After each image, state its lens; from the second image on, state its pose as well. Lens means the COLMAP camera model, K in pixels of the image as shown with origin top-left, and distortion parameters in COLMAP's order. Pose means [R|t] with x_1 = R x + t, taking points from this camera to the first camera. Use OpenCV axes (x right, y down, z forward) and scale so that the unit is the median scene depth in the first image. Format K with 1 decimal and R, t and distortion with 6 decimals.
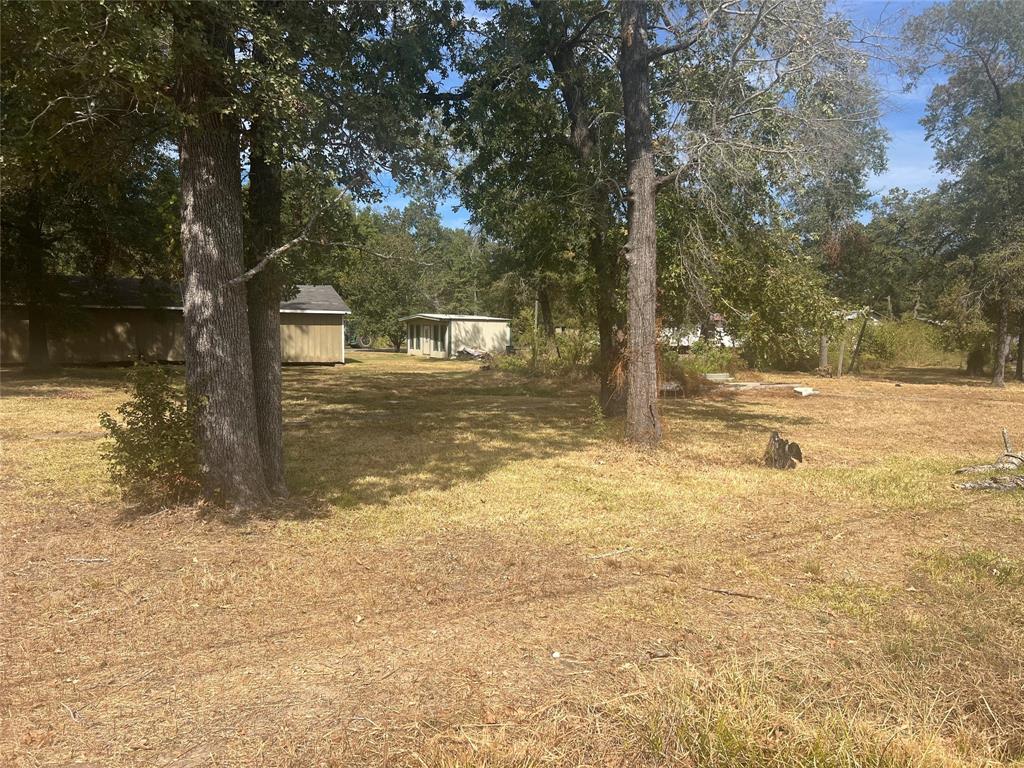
lens RADIAL K [[759.7, 0, 519.7], [0, 759.7, 381.6], [0, 0, 1]] dist [0.063964, -0.075432]
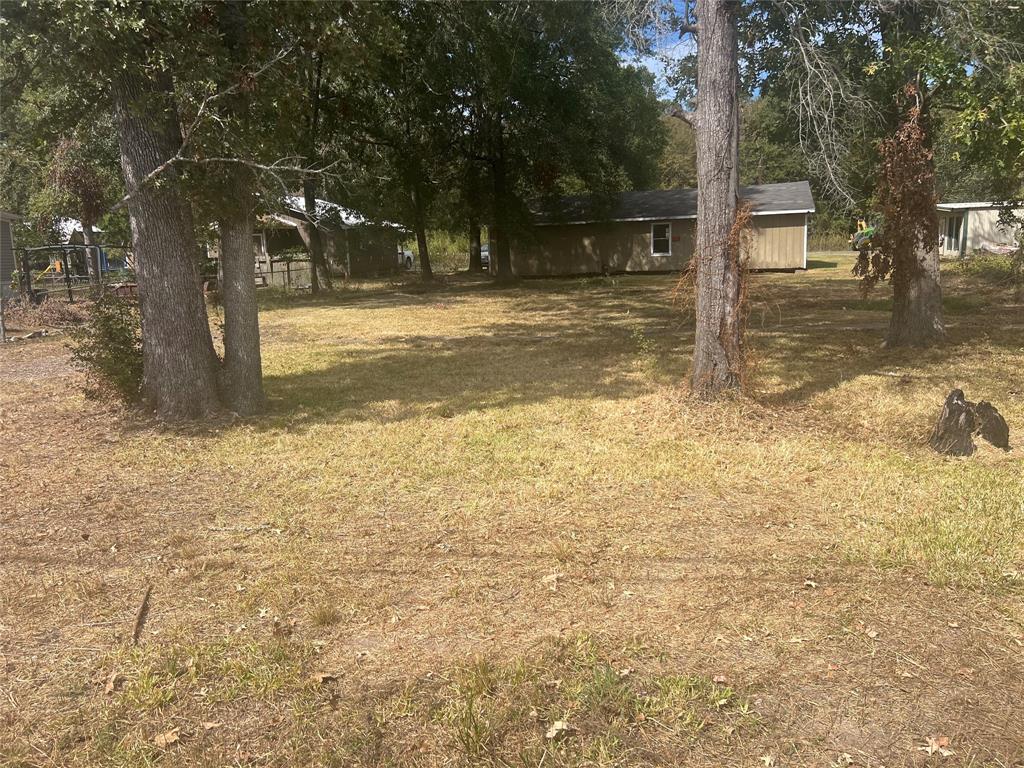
lens RADIAL K [[759.7, 0, 519.7], [0, 759.7, 381.6], [0, 0, 1]] dist [0.063964, -0.075432]
pose [[0.737525, 0.080853, -0.670463, 0.137677], [0.002492, 0.992474, 0.122426, -0.003661], [0.675316, -0.091963, 0.731773, 0.103274]]
